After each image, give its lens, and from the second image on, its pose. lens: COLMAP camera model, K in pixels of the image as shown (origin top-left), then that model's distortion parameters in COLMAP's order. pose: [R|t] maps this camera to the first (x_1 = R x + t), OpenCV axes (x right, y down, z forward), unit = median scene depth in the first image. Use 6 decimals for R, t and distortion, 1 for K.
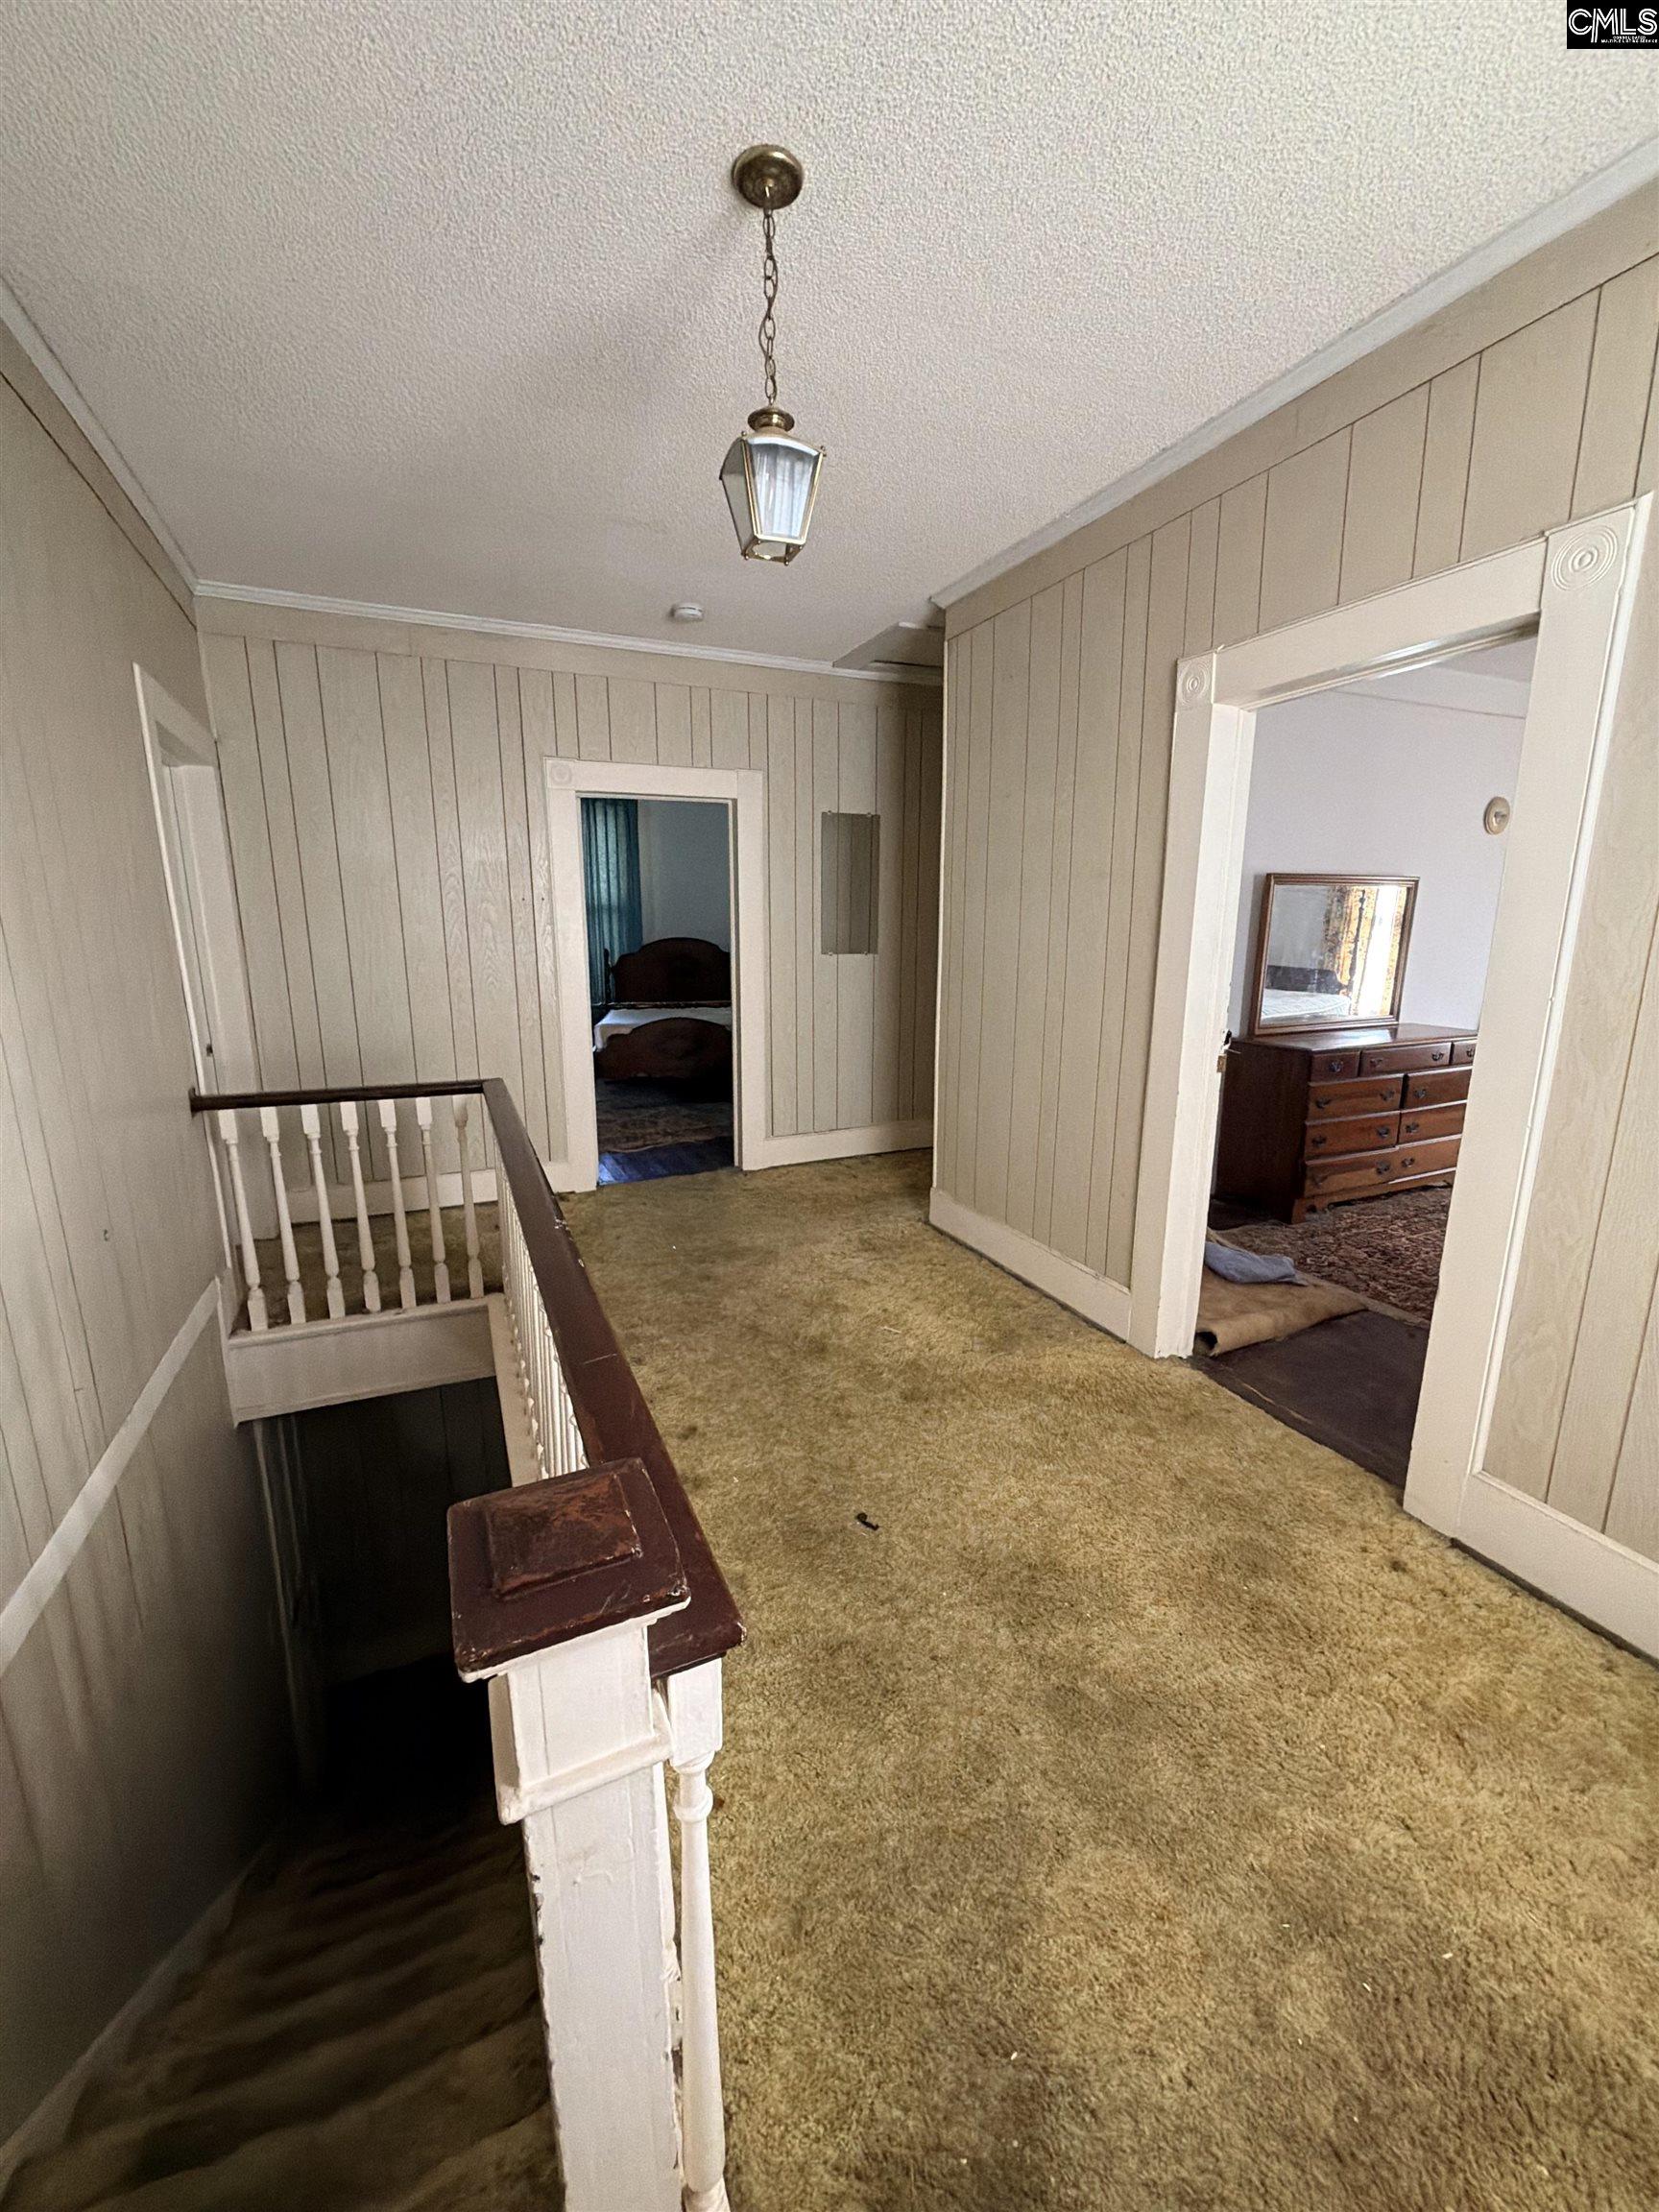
lens RADIAL K [[872.7, 0, 822.5], [0, 872.7, 1108.1], [0, 0, 1]] dist [-0.002573, -0.000009]
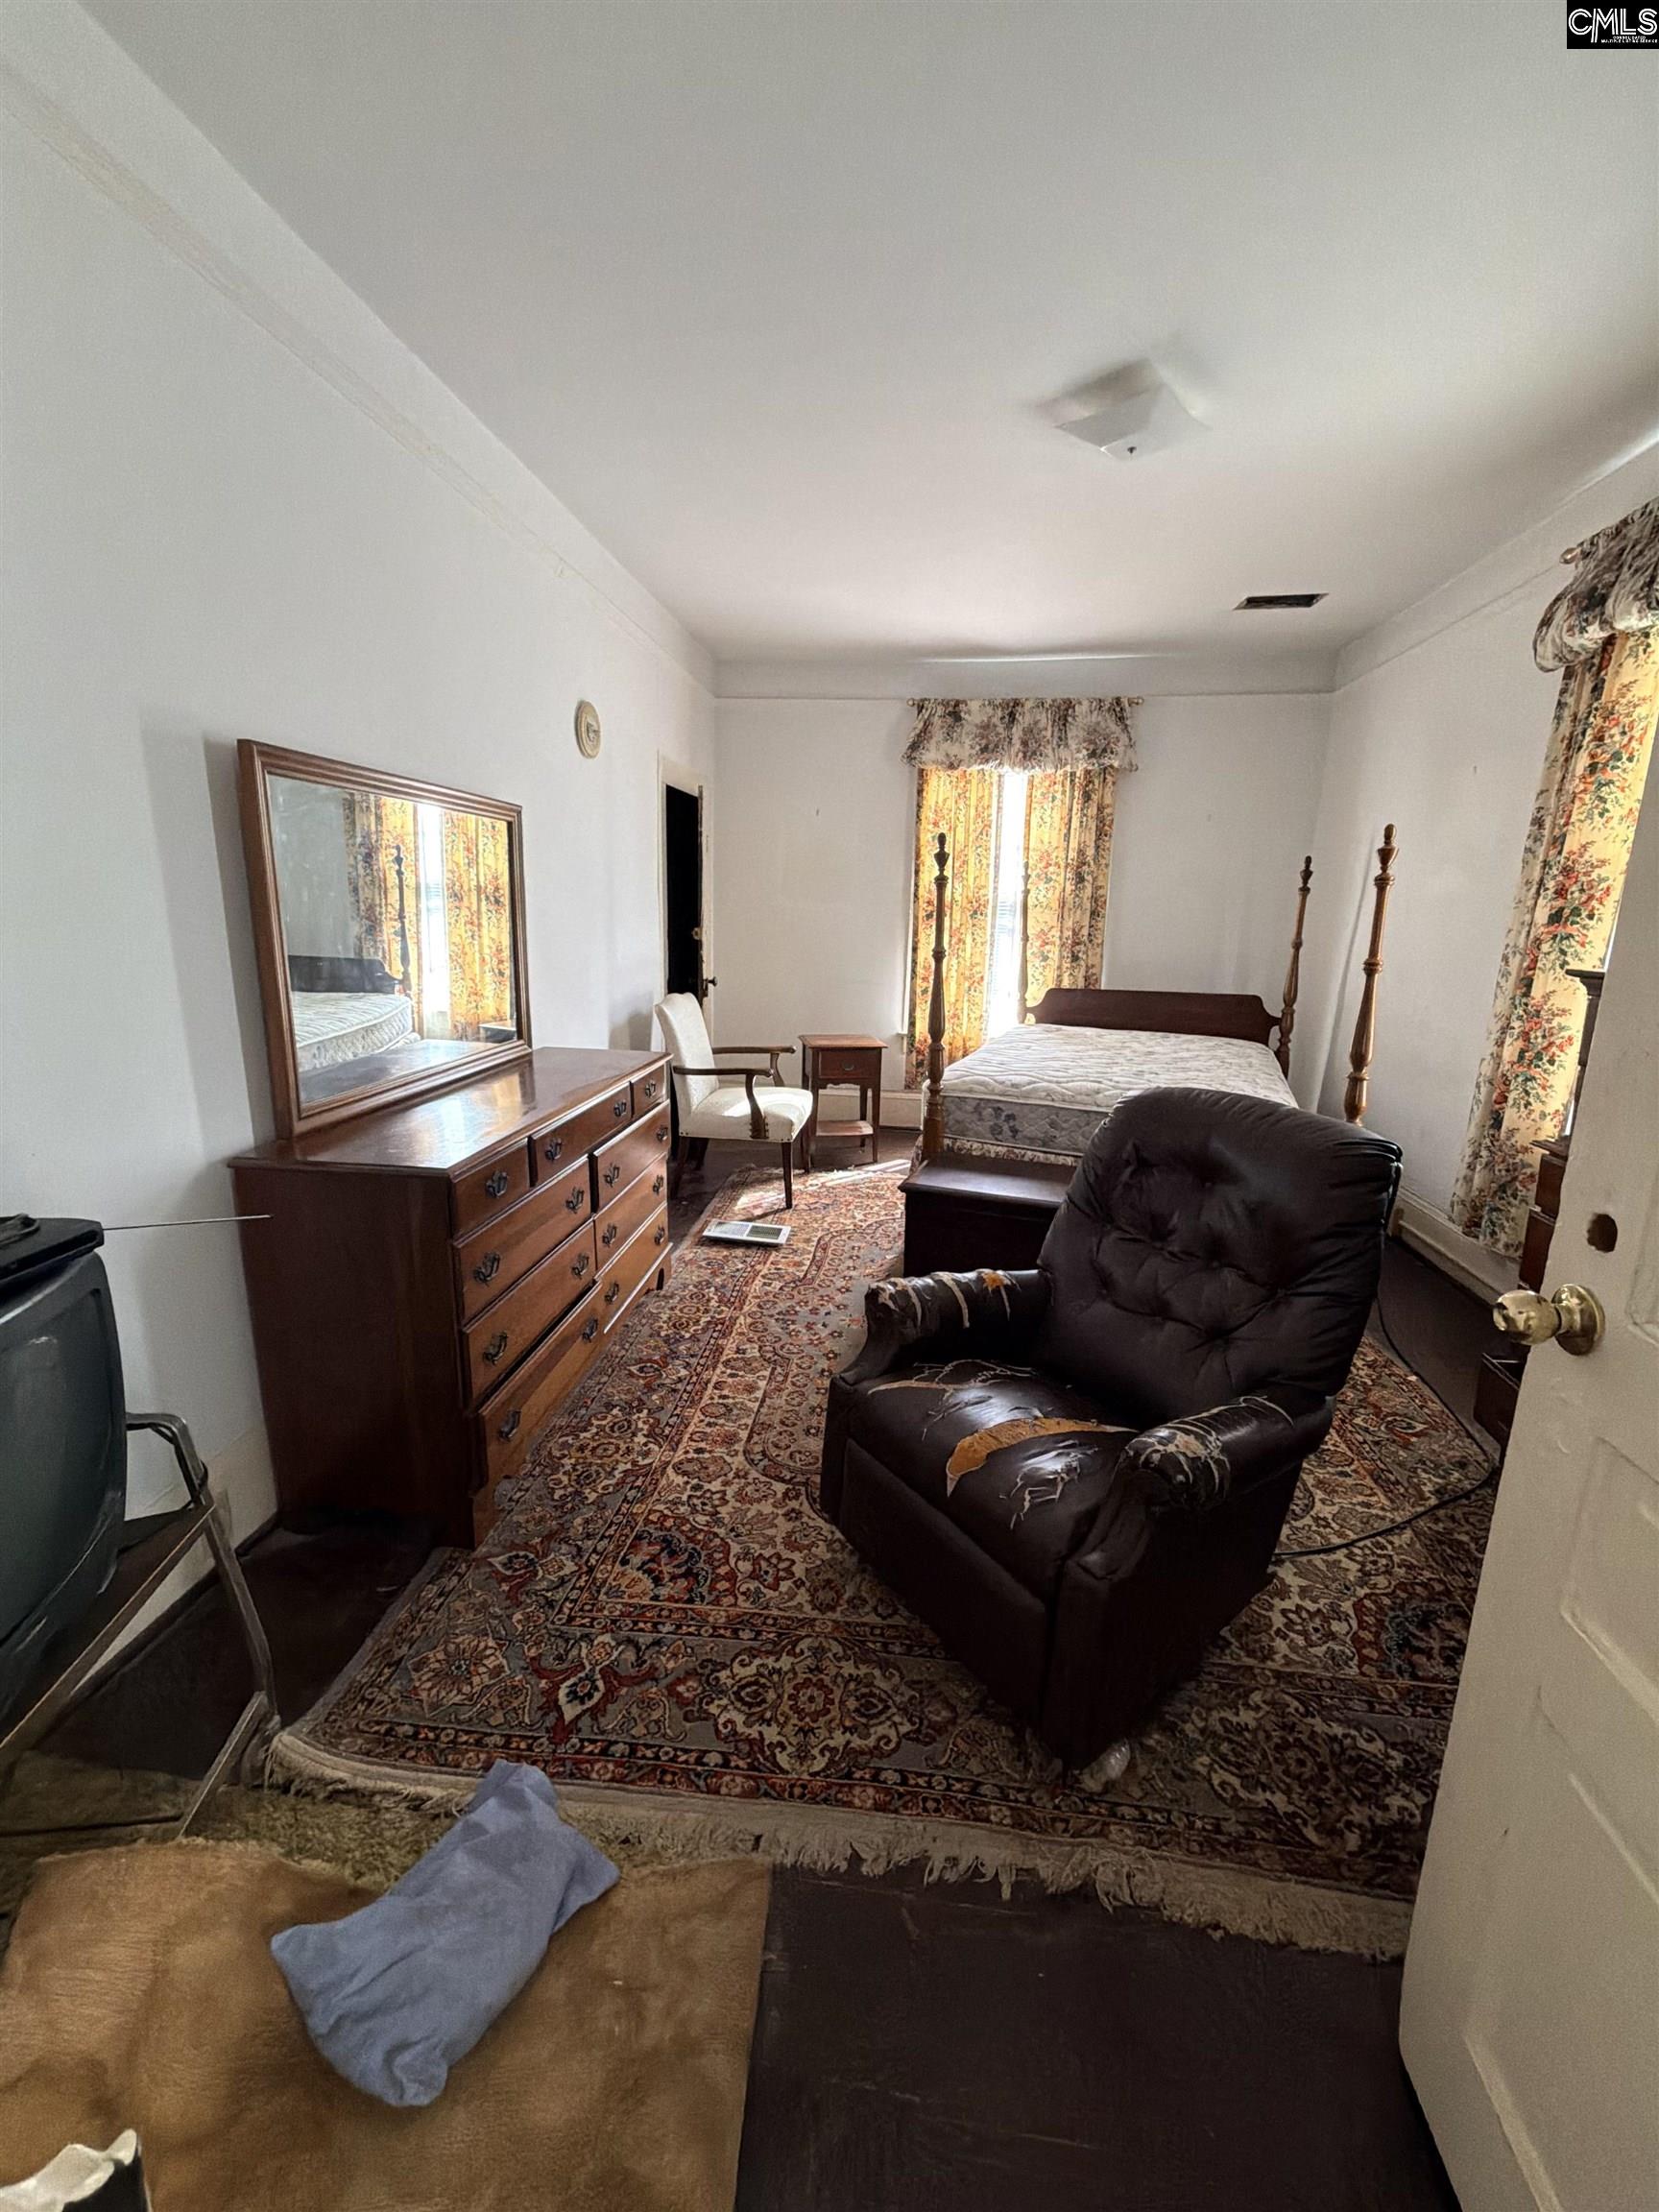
lens RADIAL K [[872.7, 0, 826.1], [0, 872.7, 1106.3], [0, 0, 1]] dist [-0.002573, -0.000009]
pose [[0.520727, -0.172606, 0.836092, 0.176988], [0.156907, 0.982015, 0.105007, -0.063450], [-0.839180, 0.076509, 0.538445, 0.352751]]
